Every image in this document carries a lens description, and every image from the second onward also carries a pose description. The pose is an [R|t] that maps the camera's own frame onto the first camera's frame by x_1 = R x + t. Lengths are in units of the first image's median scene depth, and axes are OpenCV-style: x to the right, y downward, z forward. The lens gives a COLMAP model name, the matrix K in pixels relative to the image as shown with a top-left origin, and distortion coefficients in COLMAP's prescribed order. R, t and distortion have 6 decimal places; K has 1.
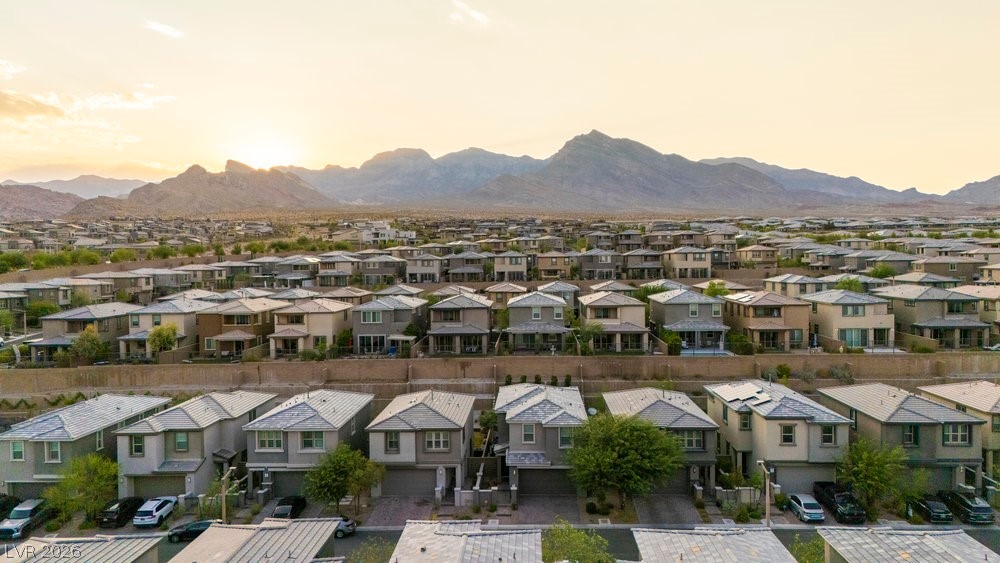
lens RADIAL K [[741.3, 0, 499.1], [0, 741.3, 277.8], [0, 0, 1]] dist [0.073038, -0.016947]
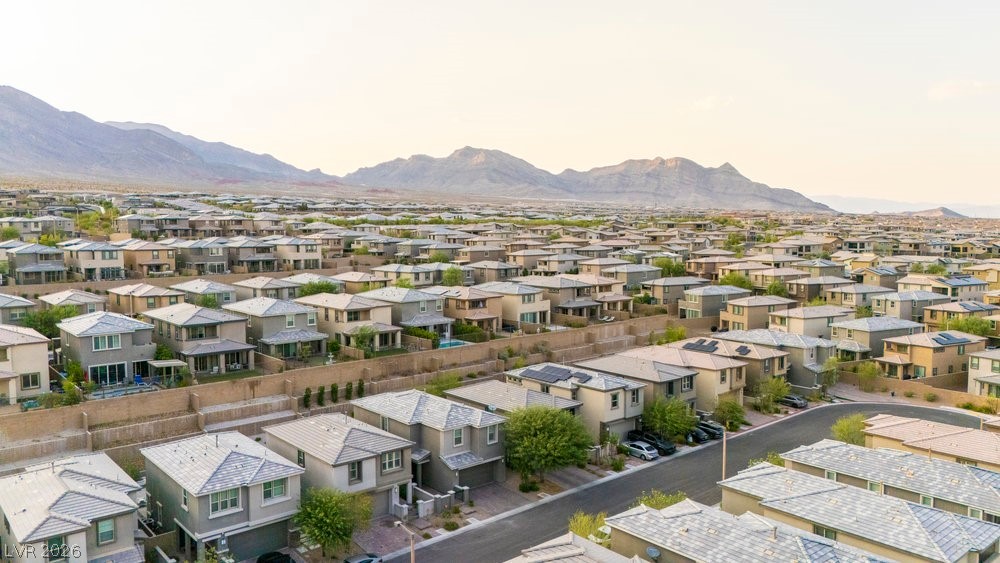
lens RADIAL K [[741.3, 0, 497.3], [0, 741.3, 286.2], [0, 0, 1]] dist [0.073038, -0.016947]
pose [[0.737011, -0.050189, 0.674015, -0.409580], [0.017916, 0.998339, 0.054749, -0.046893], [-0.675643, -0.028274, 0.736686, 0.095440]]
